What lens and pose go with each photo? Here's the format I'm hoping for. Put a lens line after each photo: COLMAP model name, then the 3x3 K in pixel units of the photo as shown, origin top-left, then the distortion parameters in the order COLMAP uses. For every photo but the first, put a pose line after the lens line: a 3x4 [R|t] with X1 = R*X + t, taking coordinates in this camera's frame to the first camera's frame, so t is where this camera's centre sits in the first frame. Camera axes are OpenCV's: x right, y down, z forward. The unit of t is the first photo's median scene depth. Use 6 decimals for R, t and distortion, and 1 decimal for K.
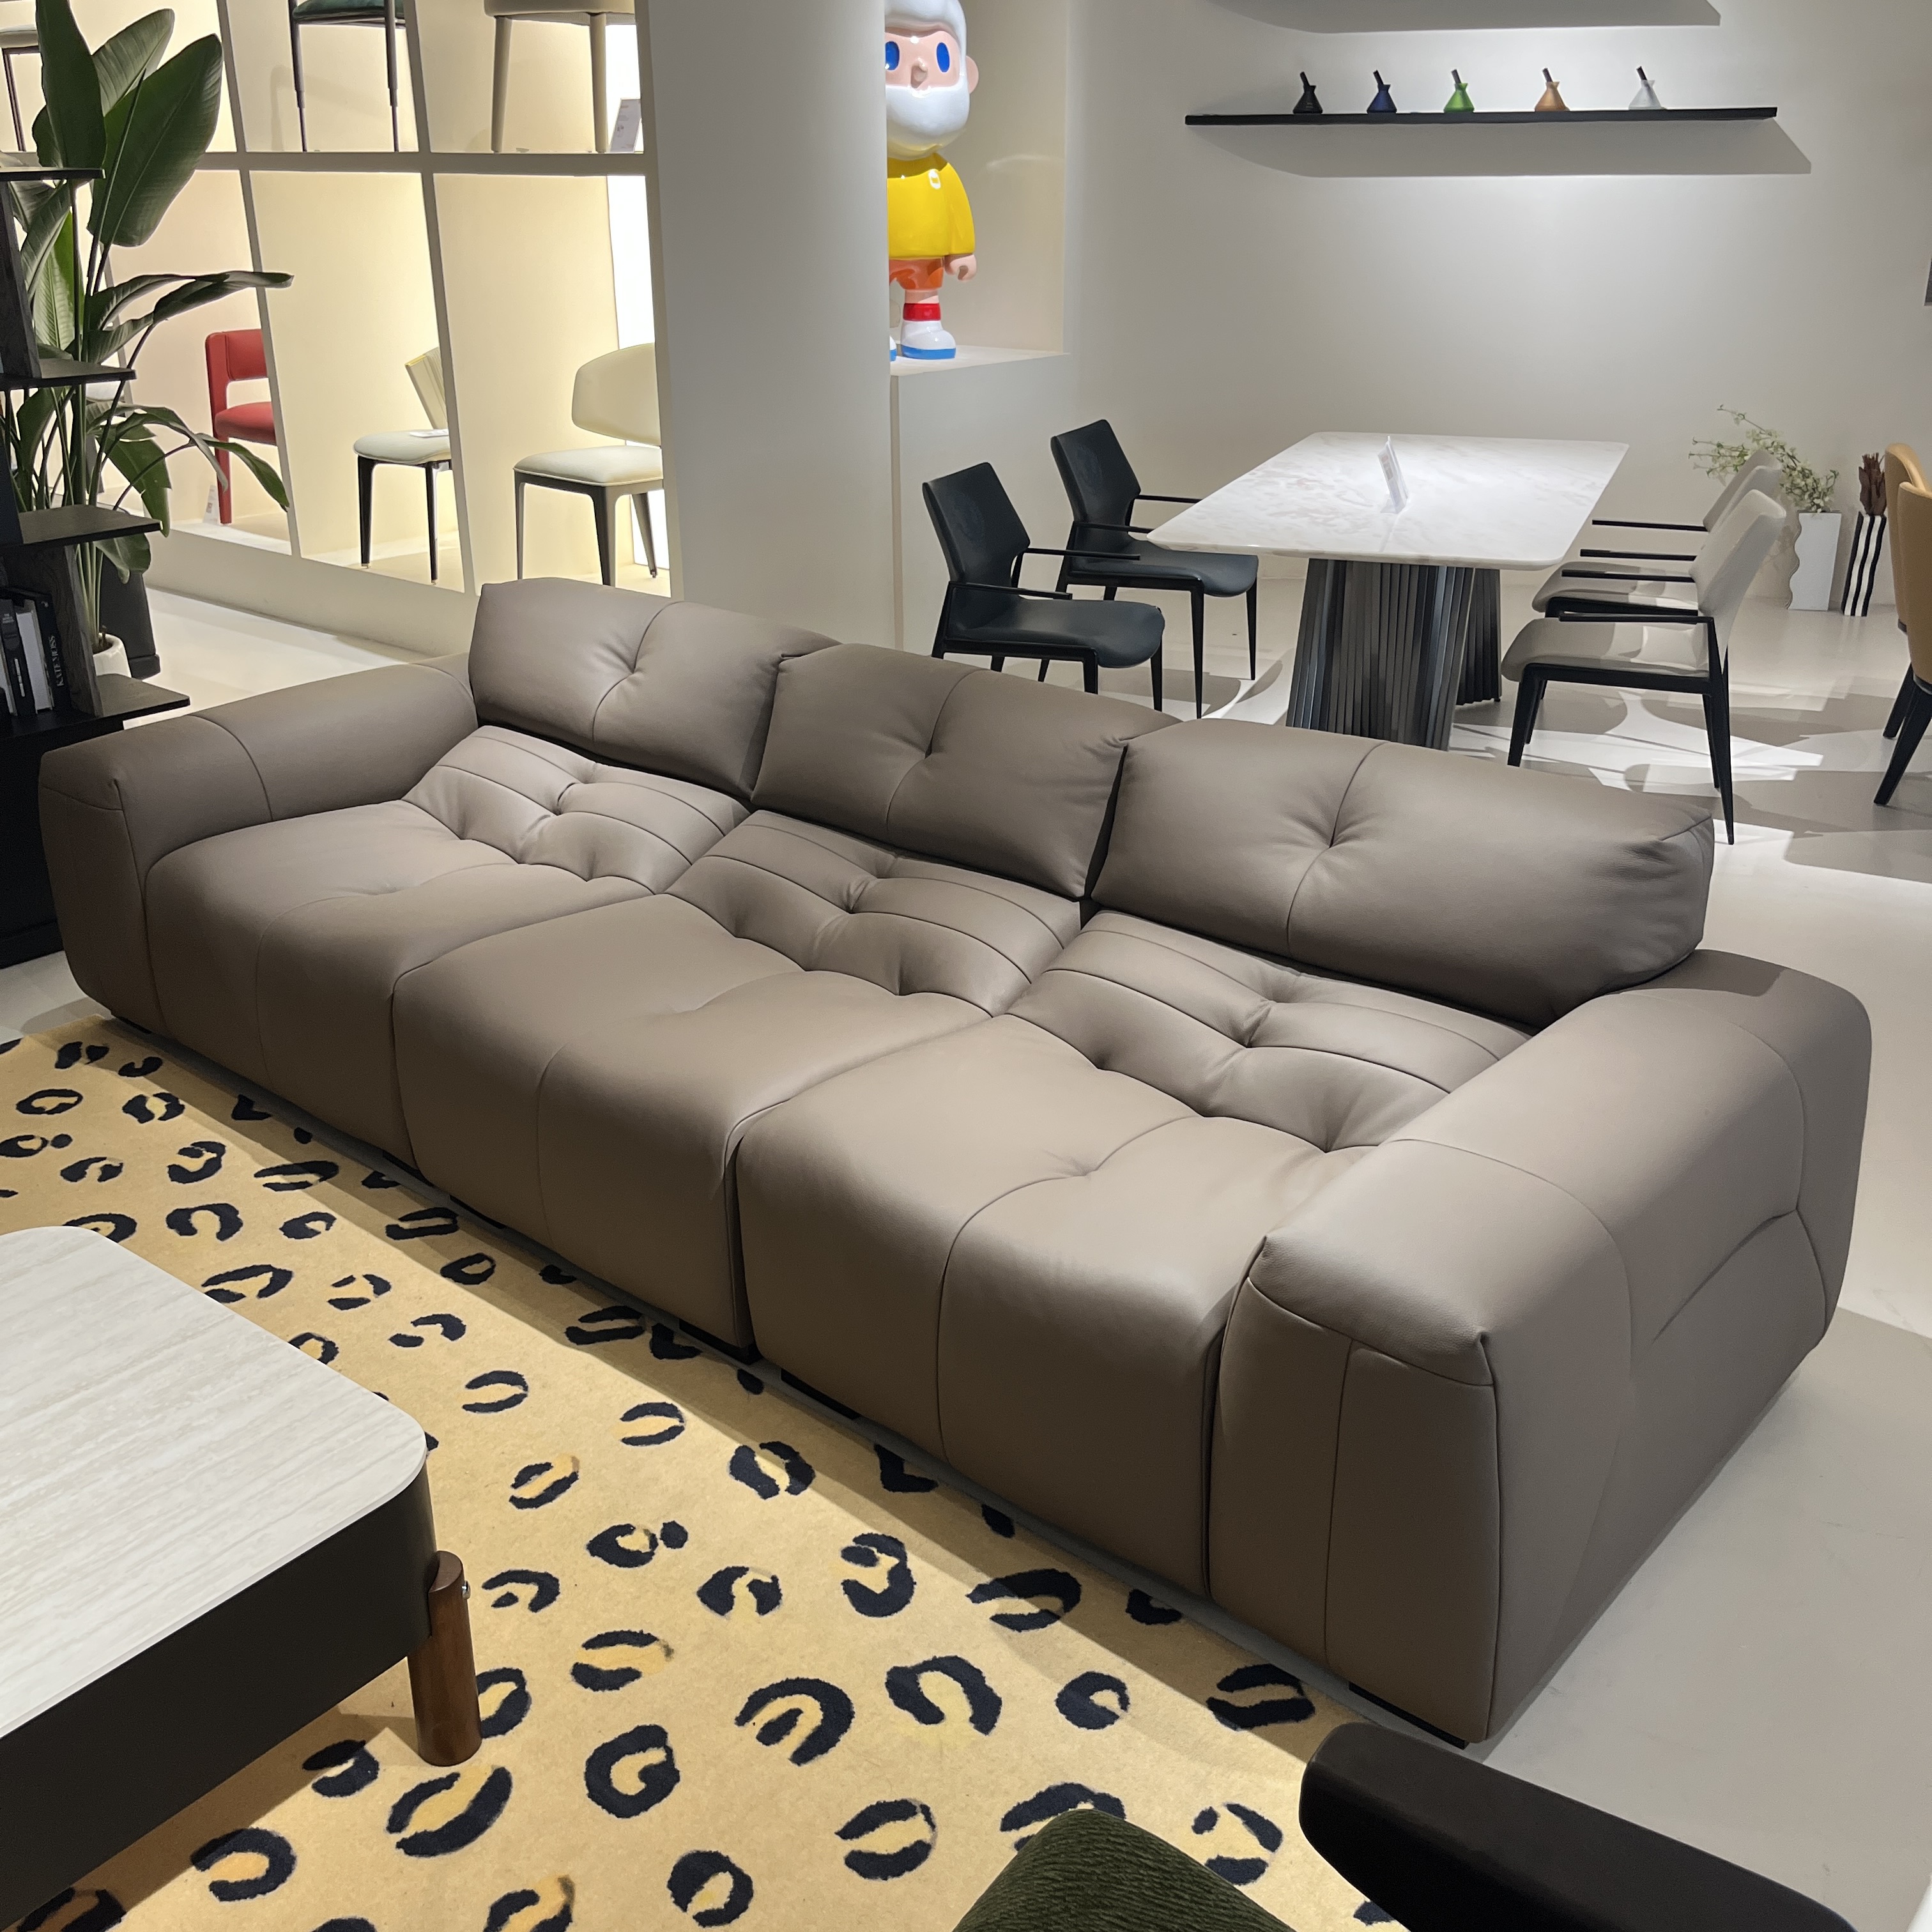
lens RADIAL K [[2020.4, 0, 972.5], [0, 2020.4, 916.3], [0, 0, 1]] dist [0.022046, 0.019351]
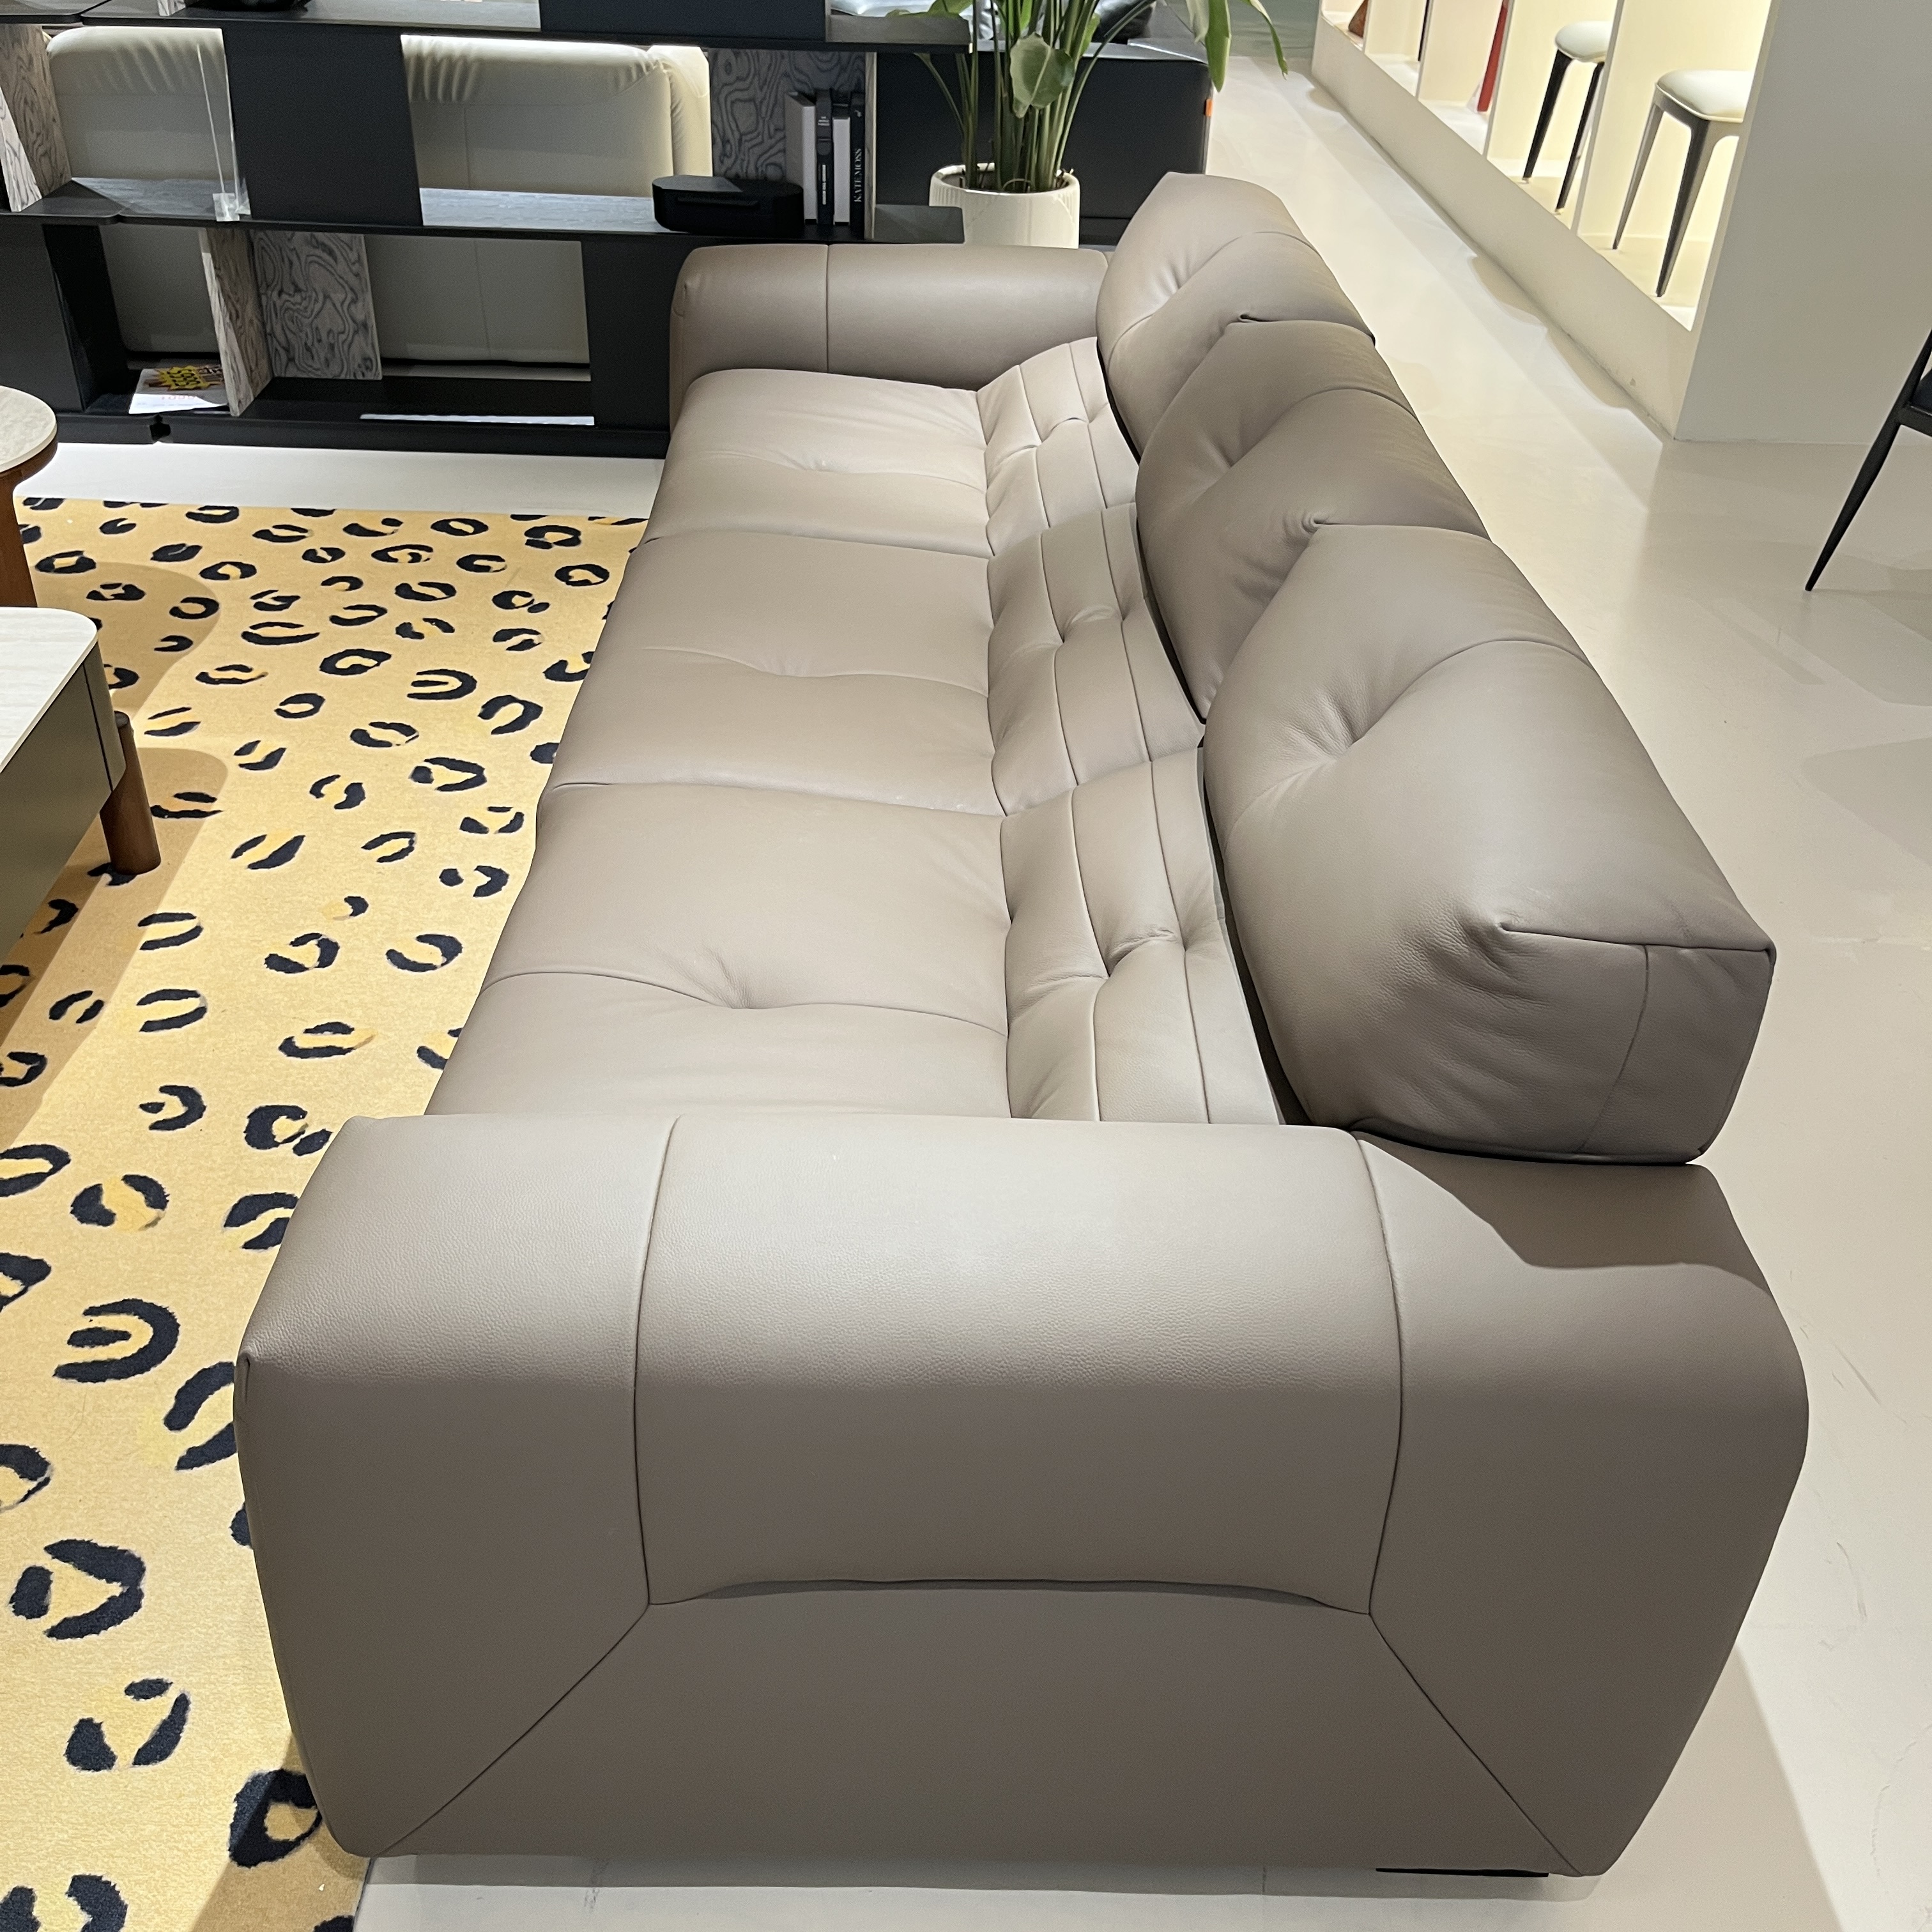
lens RADIAL K [[1989.9, 0, 960.7], [0, 1989.9, 977.0], [0, 0, 1]] dist [0.022970, 0.007200]
pose [[0.654984, 0.438714, -0.615244, 0.552983], [-0.310562, 0.898546, 0.310107, -0.140863], [0.688874, -0.012044, 0.724781, 0.487754]]
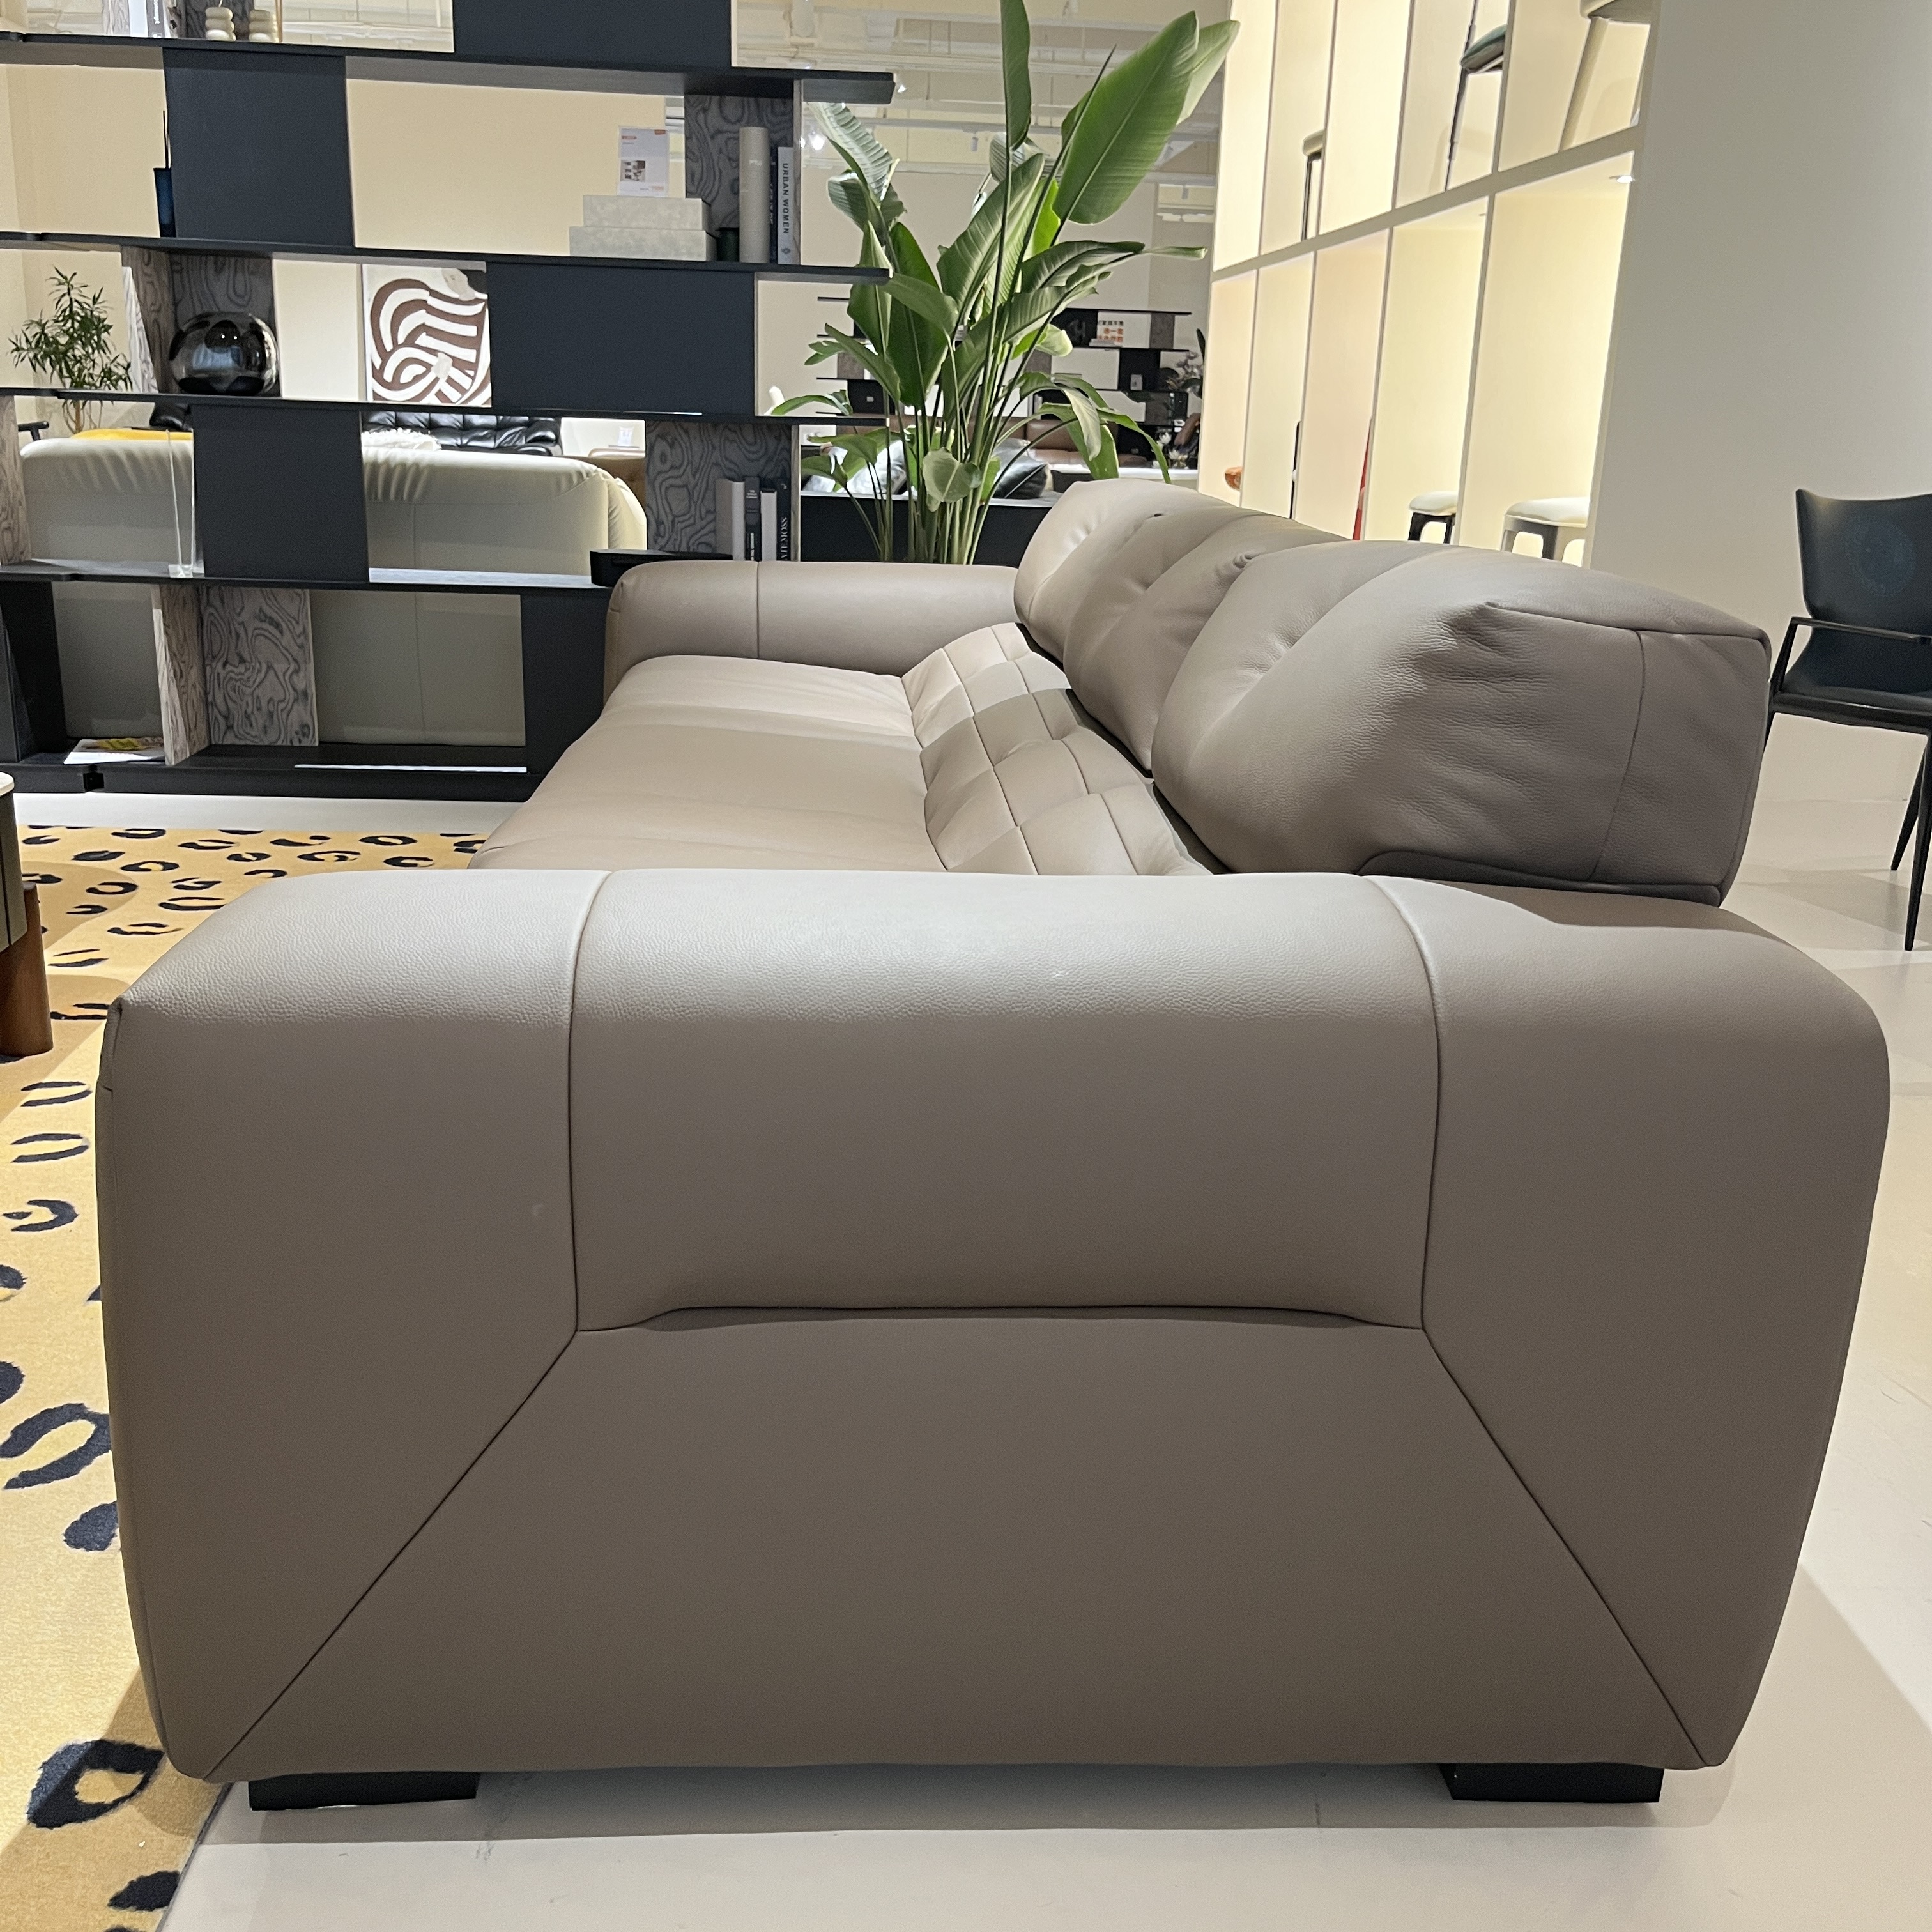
lens RADIAL K [[1989.9, 0, 960.7], [0, 1989.9, 977.0], [0, 0, 1]] dist [0.022970, 0.007200]
pose [[0.691771, 0.221274, -0.687379, 0.592833], [-0.296545, 0.954977, 0.008977, 0.086447], [0.658418, 0.197629, 0.726243, 0.528556]]
